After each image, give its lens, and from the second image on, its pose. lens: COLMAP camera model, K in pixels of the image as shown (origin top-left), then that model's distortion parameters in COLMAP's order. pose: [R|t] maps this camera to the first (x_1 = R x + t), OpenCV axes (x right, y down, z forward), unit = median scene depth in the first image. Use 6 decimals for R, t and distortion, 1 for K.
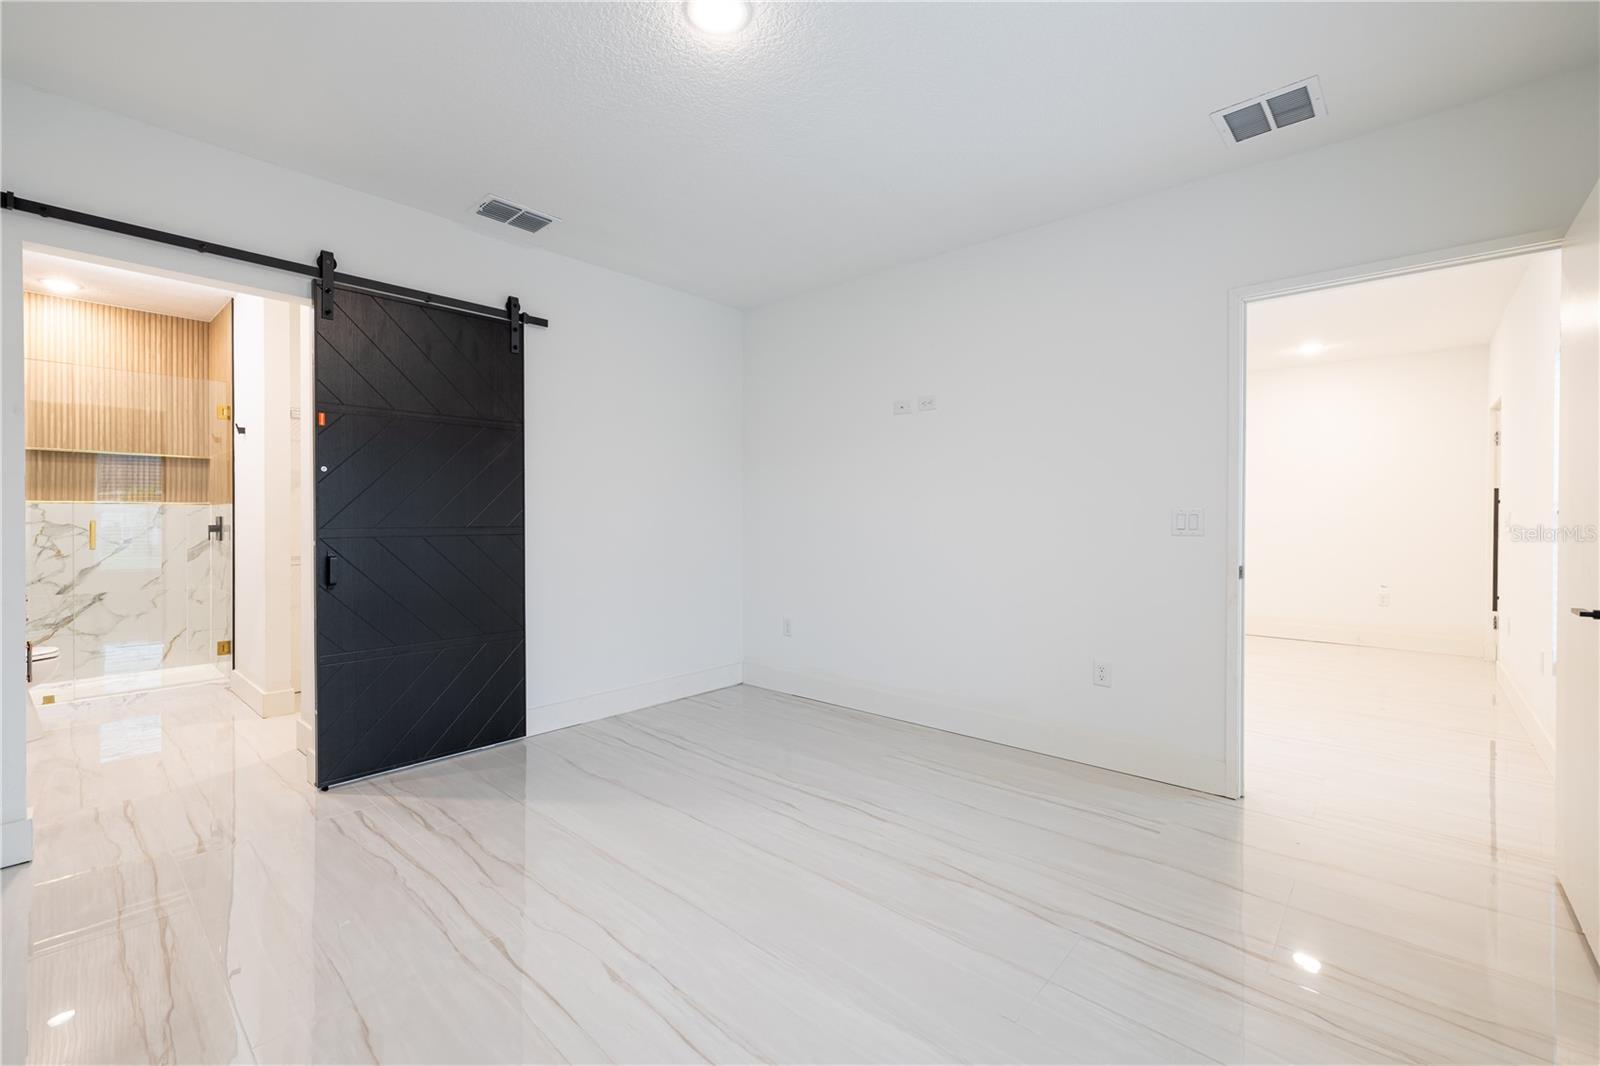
lens RADIAL K [[679.7, 0, 788.8], [0, 679.7, 526.3], [0, 0, 1]] dist [0.000261, -0.000769]
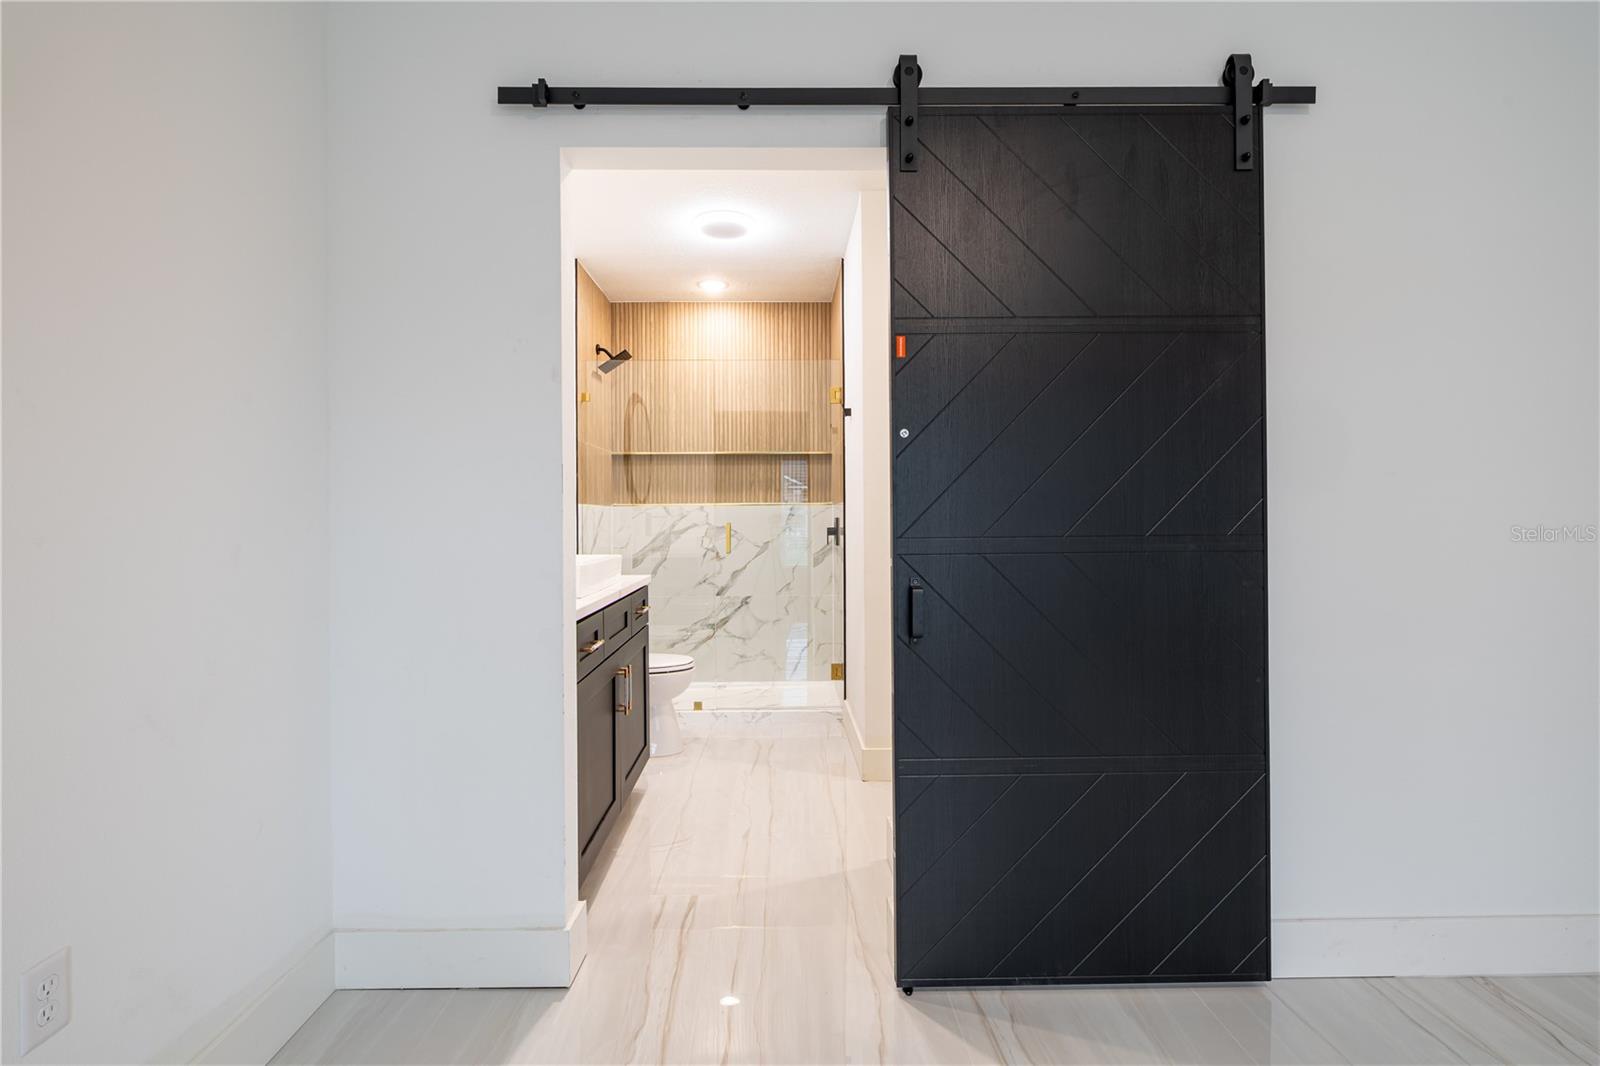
lens RADIAL K [[798.7, 0, 766.6], [0, 798.7, 519.8], [0, 0, 1]] dist [-0.005185, -0.000045]
pose [[0.673225, -0.005742, -0.739416, -0.145031], [-0.000145, 0.999969, -0.007897, -0.003430], [0.739438, 0.005423, 0.673203, 0.252778]]
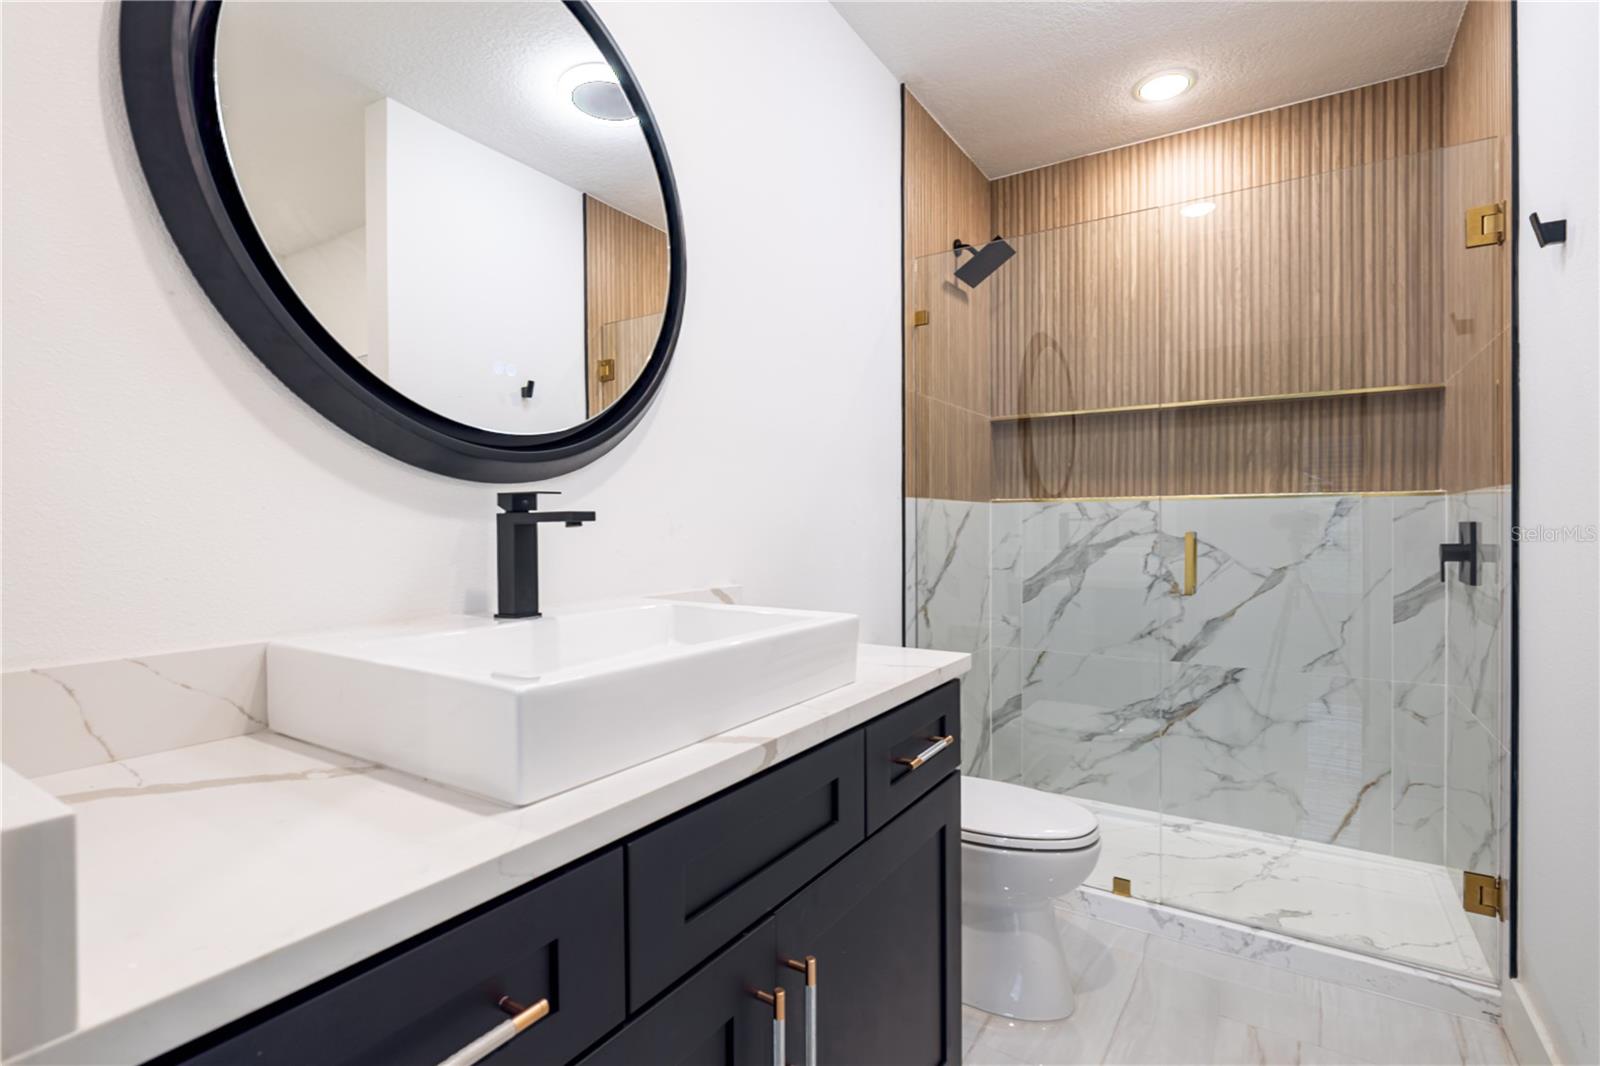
lens RADIAL K [[744.5, 0, 801.5], [0, 744.5, 526.2], [0, 0, 1]] dist [-0.005810, 0.001415]
pose [[0.172759, 0.000798, -0.984964, -0.523187], [-0.006460, 0.999979, -0.000322, -0.009602], [0.984943, 0.006418, 0.172760, 0.590041]]
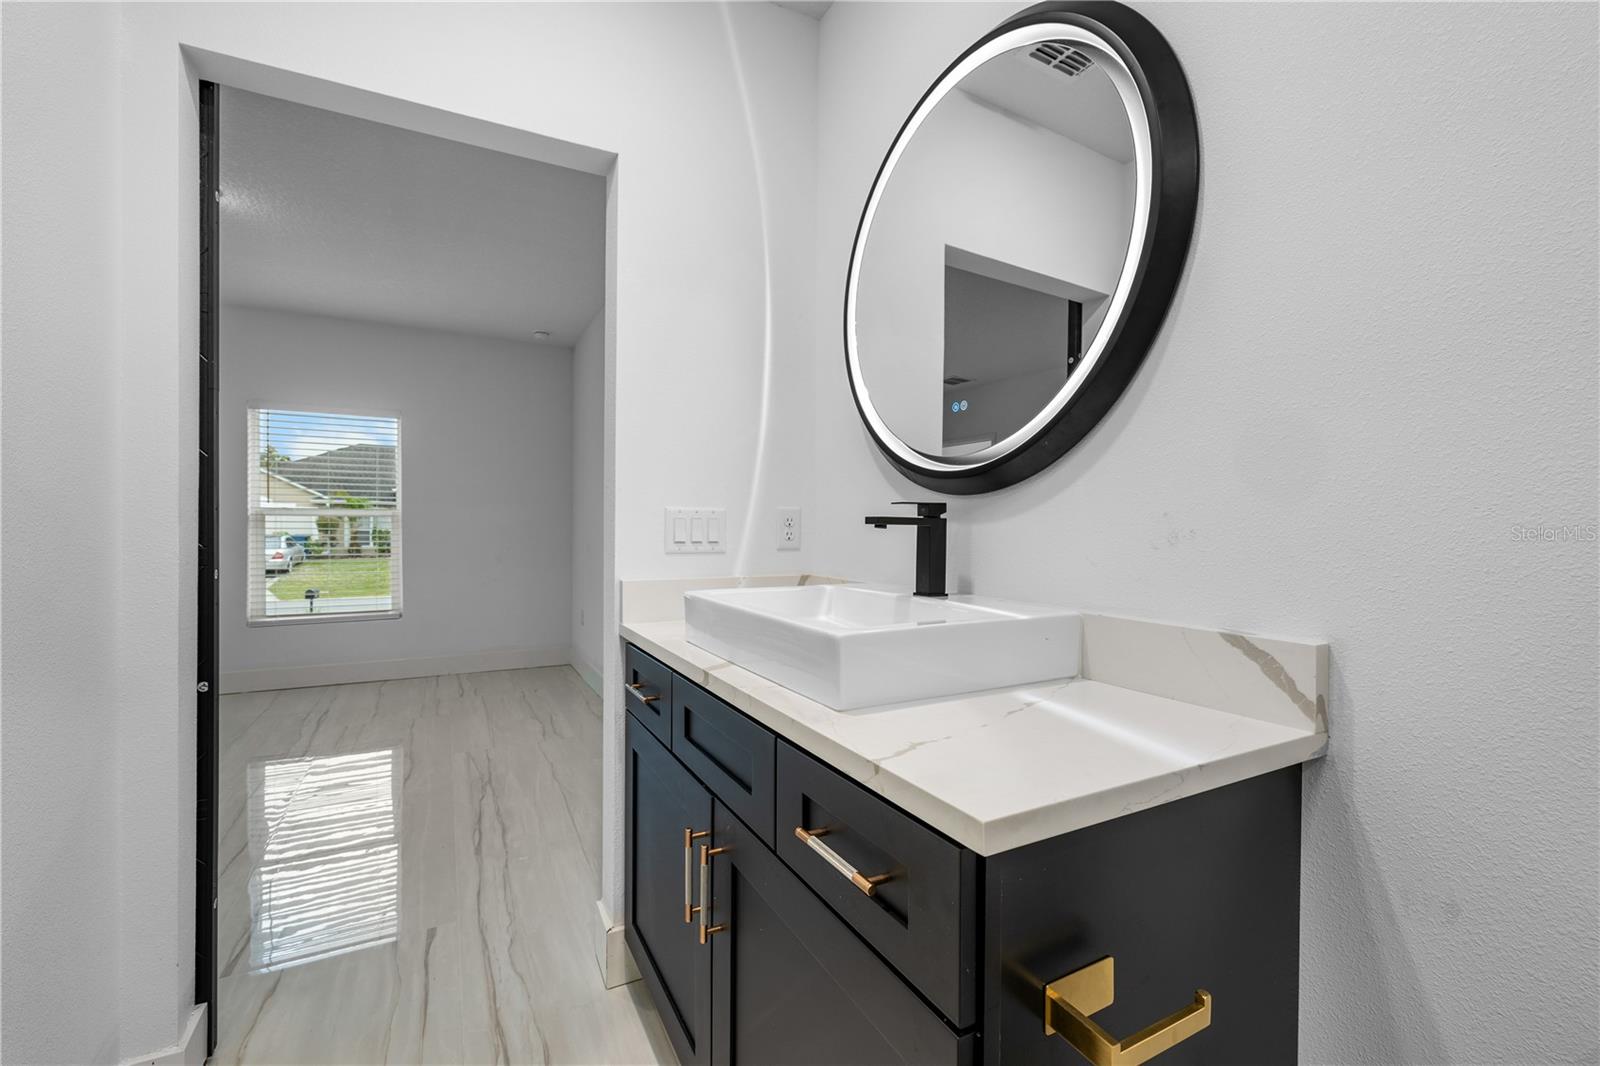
lens RADIAL K [[688.4, 0, 798.1], [0, 688.4, 518.6], [0, 0, 1]] dist [0.002158, 0.000304]
pose [[-0.942570, -0.001909, 0.334003, -0.862024], [-0.001430, 0.999998, 0.001680, -0.014256], [-0.334005, 0.001106, -0.942571, 0.876430]]
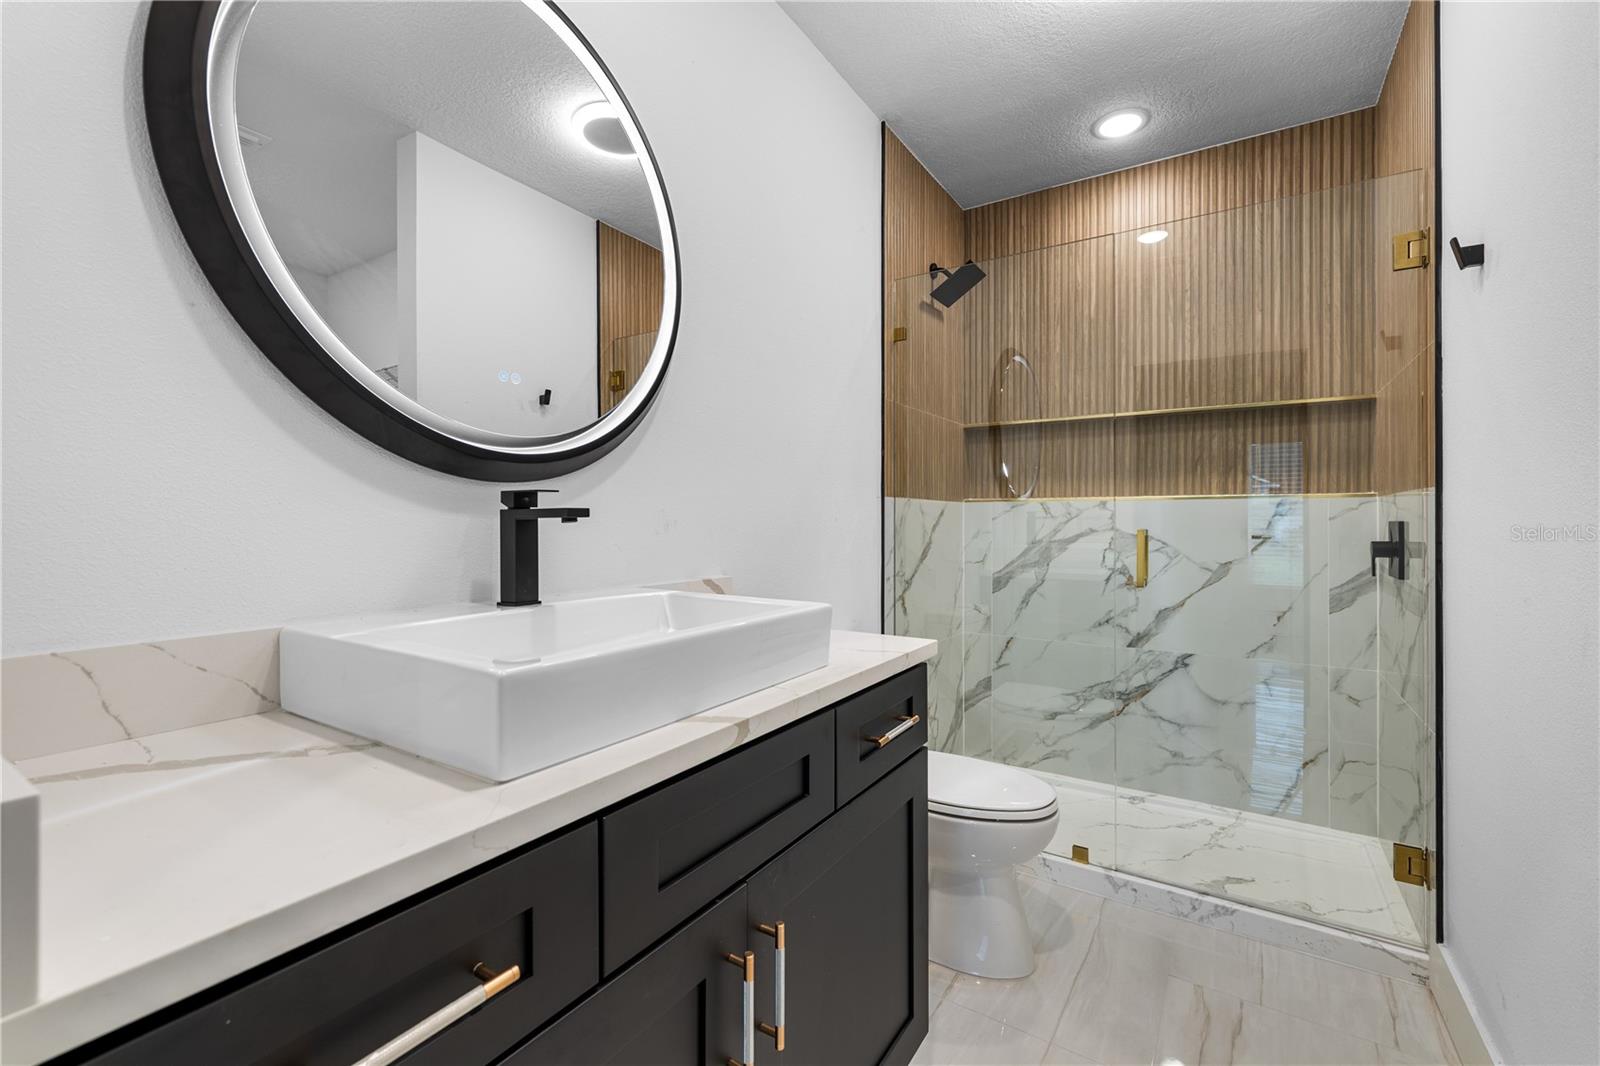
lens RADIAL K [[671.9, 0, 800.9], [0, 671.9, 517.0], [0, 0, 1]] dist [0.002978, -0.000010]
pose [[0.174547, -0.006668, -0.984626, -0.525640], [-0.010812, 0.999904, -0.008688, -0.009709], [0.984589, 0.012162, 0.174458, 0.598967]]
